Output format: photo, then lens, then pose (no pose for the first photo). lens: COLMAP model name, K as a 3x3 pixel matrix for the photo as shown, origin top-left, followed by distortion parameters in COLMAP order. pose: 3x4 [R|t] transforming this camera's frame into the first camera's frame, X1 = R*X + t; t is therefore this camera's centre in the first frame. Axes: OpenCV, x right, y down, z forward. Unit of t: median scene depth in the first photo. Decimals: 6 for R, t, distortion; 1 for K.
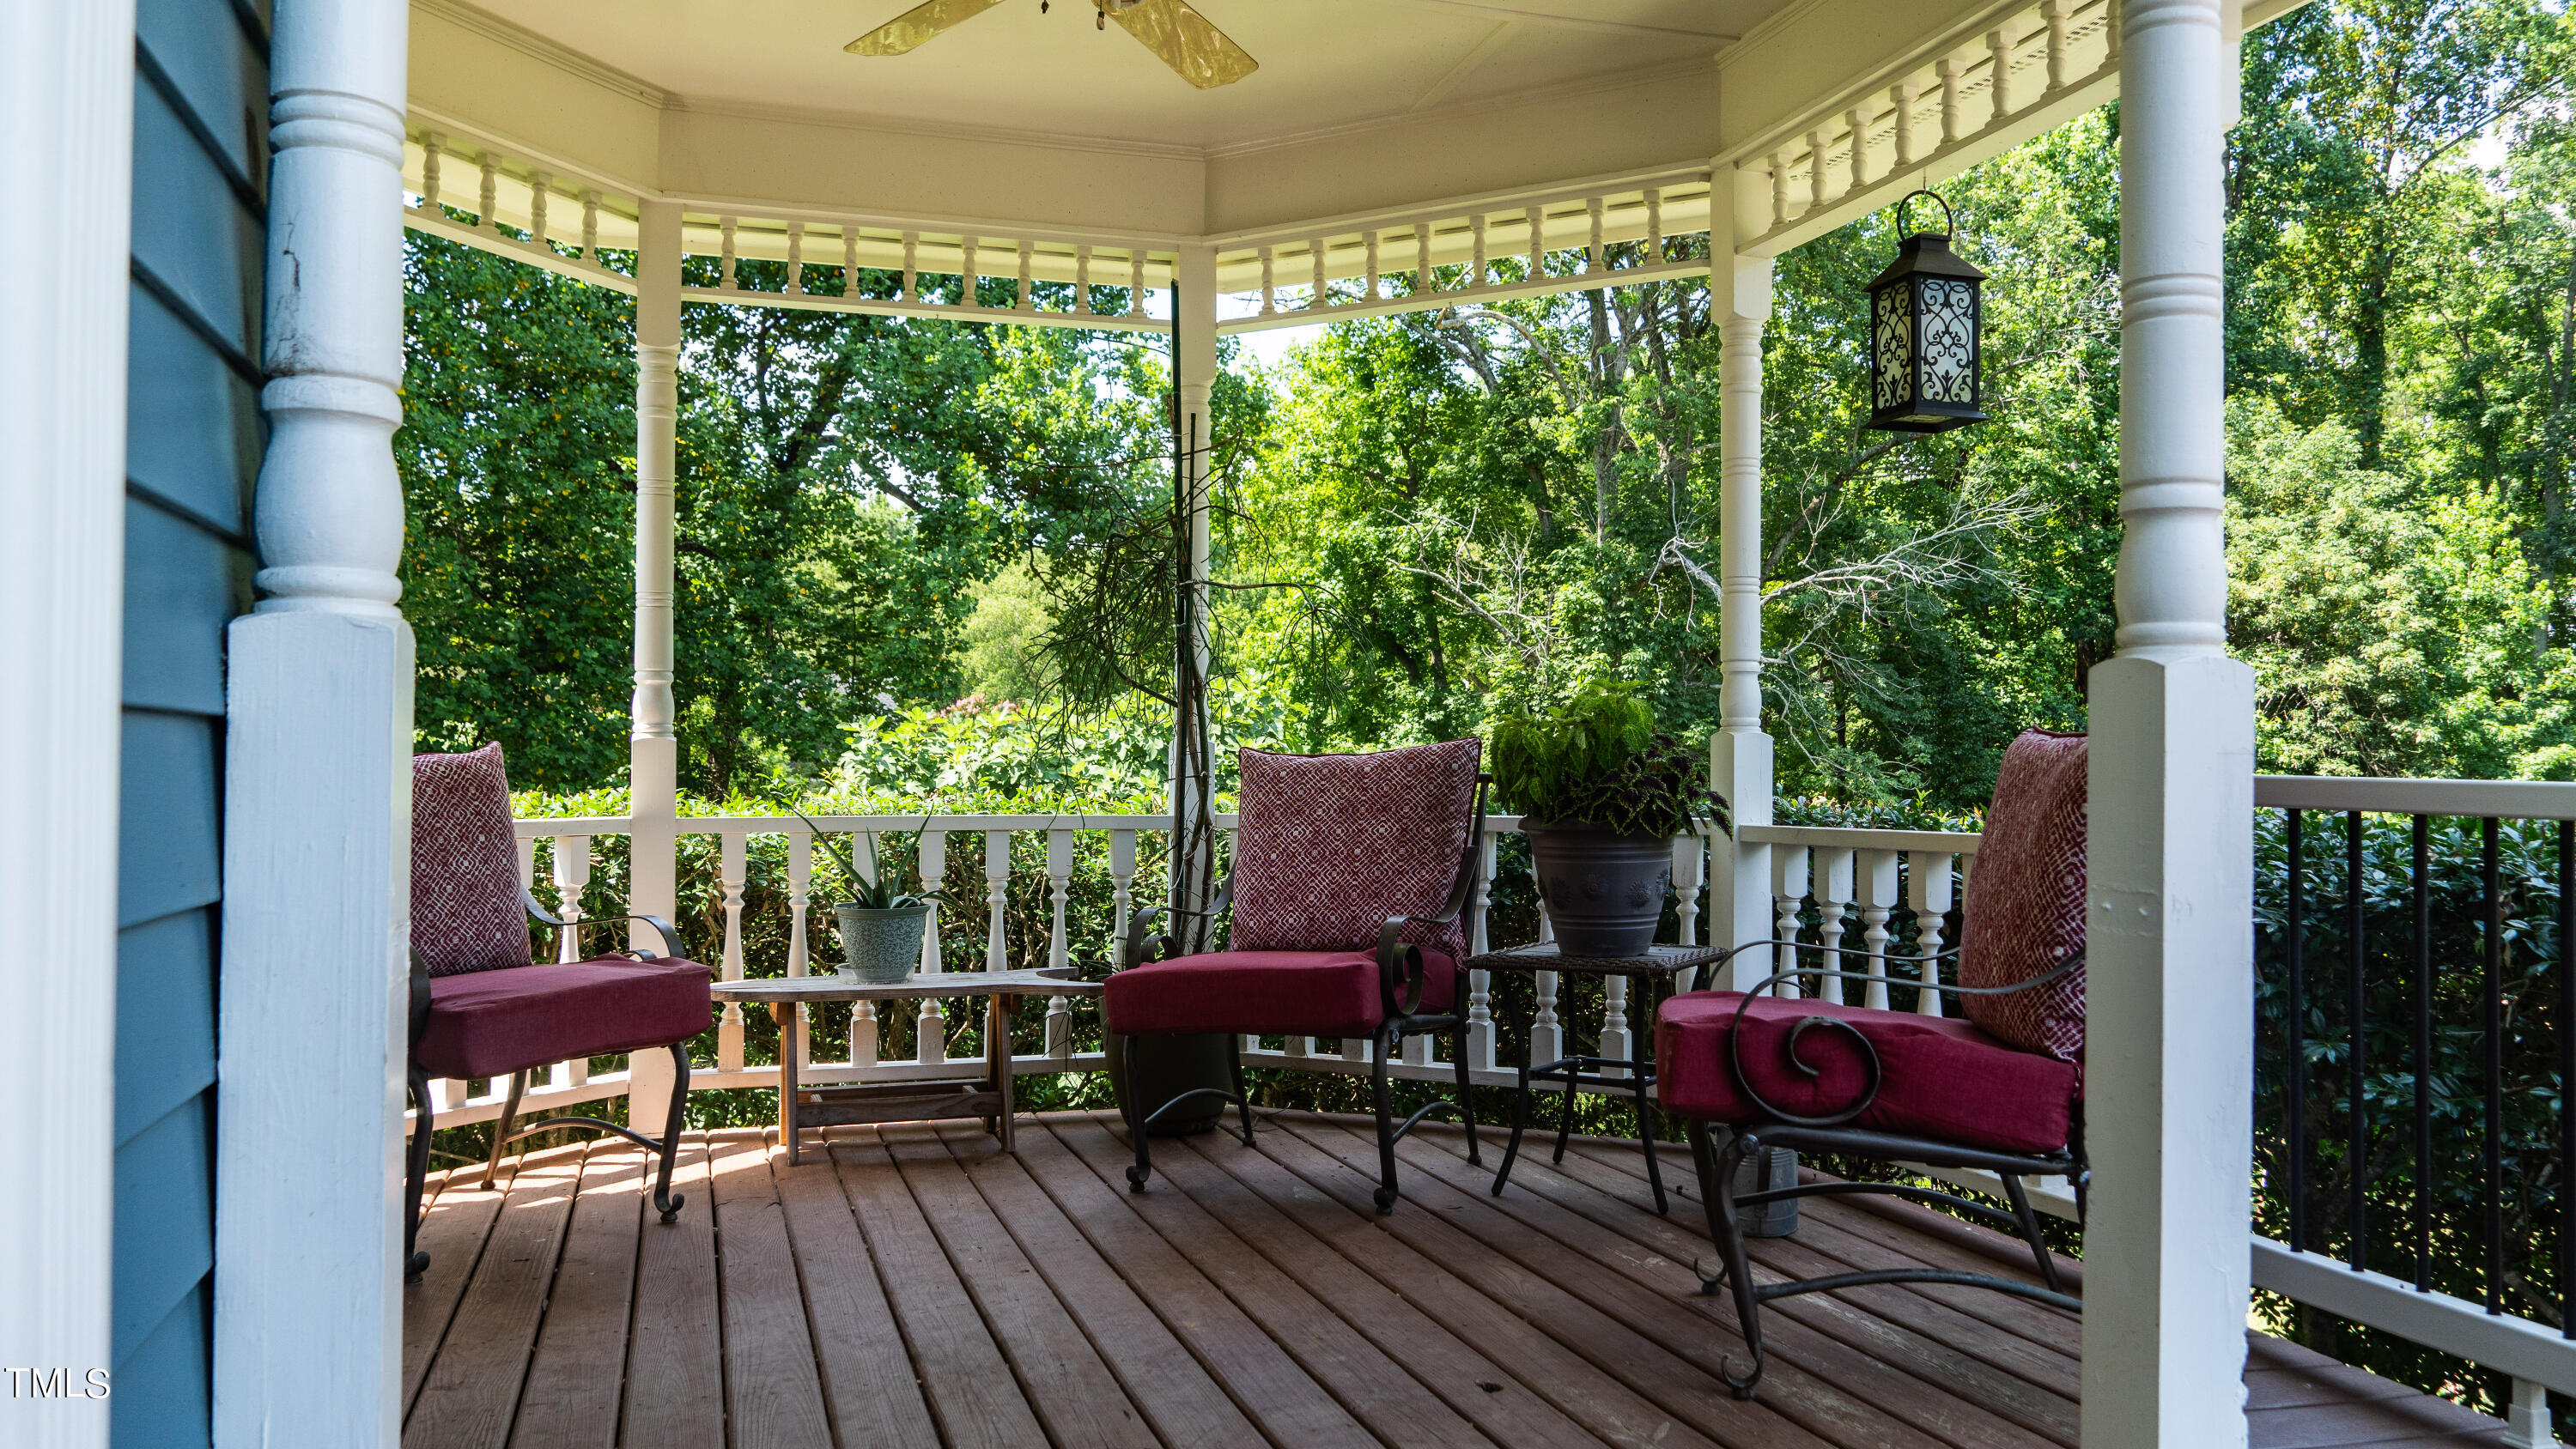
lens RADIAL K [[1904.3, 0, 1286.6], [0, 1904.3, 710.9], [0, 0, 1]] dist [-0.019563, 0.011201]
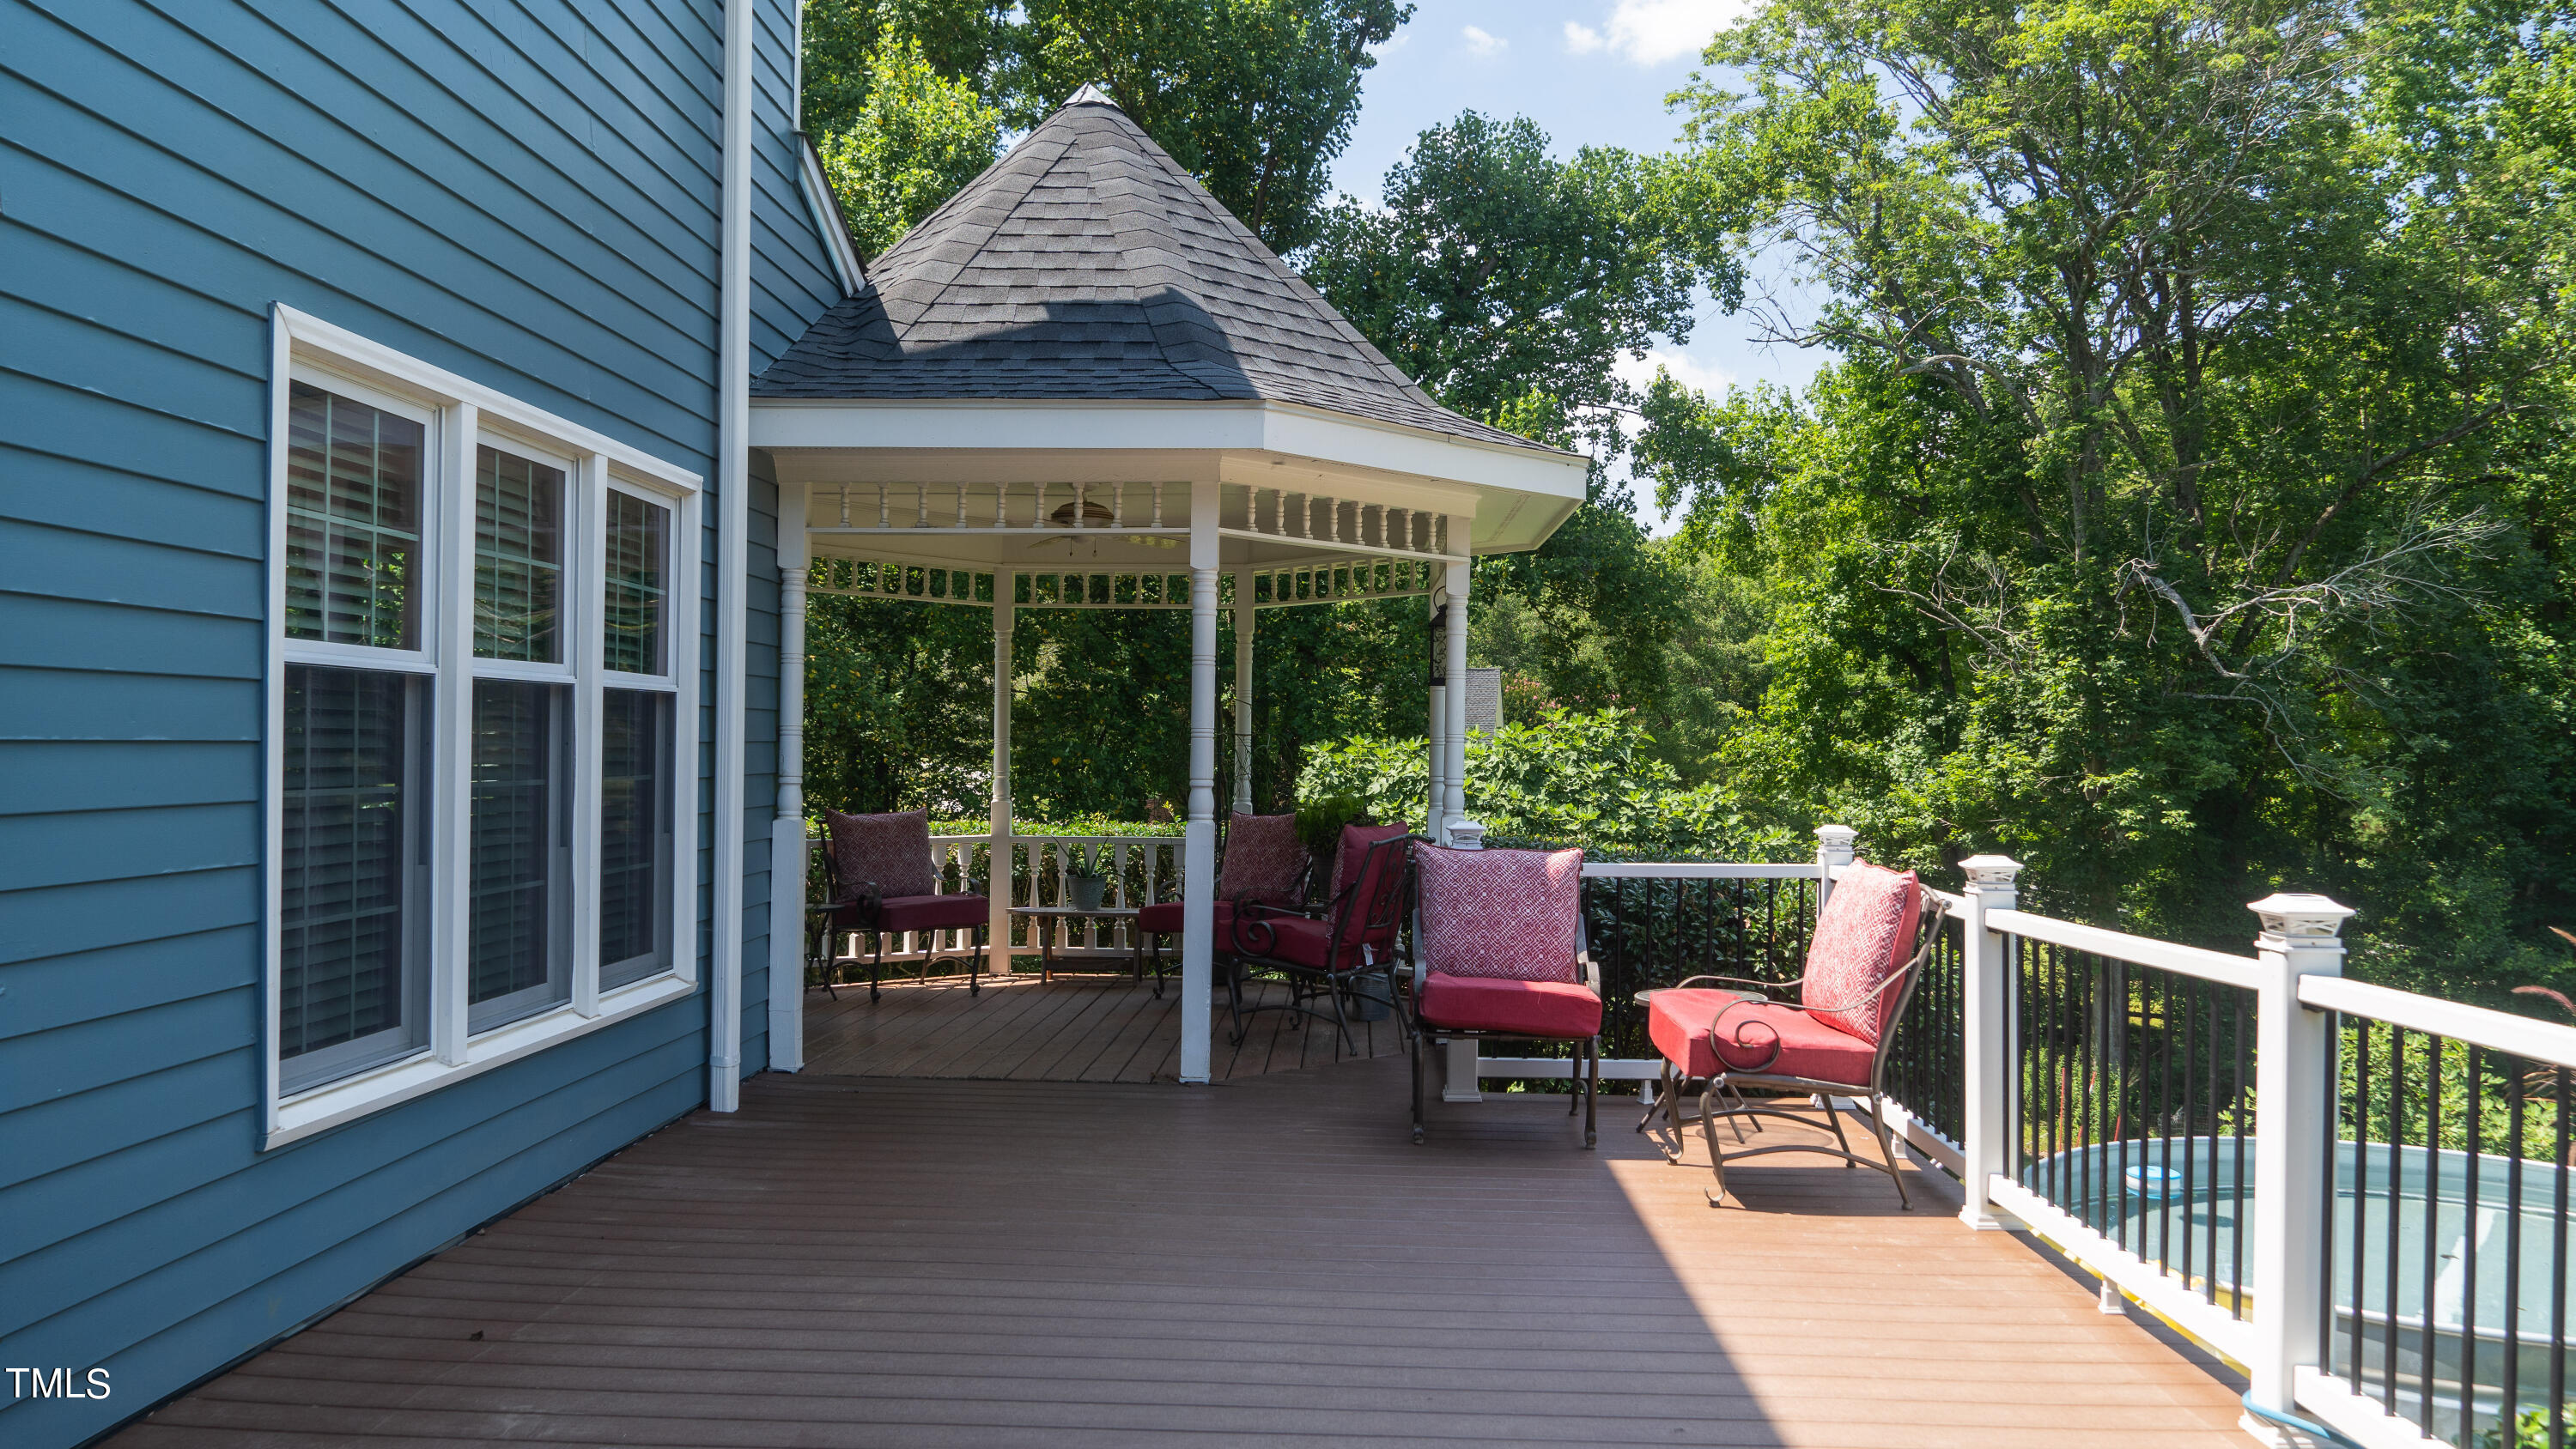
lens RADIAL K [[1904.3, 0, 1286.6], [0, 1904.3, 710.9], [0, 0, 1]] dist [-0.019563, 0.011201]
pose [[0.942202, 0.003222, -0.335031, 0.104337], [0.000370, 0.999943, 0.010655, -0.016214], [0.335046, -0.010163, 0.942147, -0.143480]]
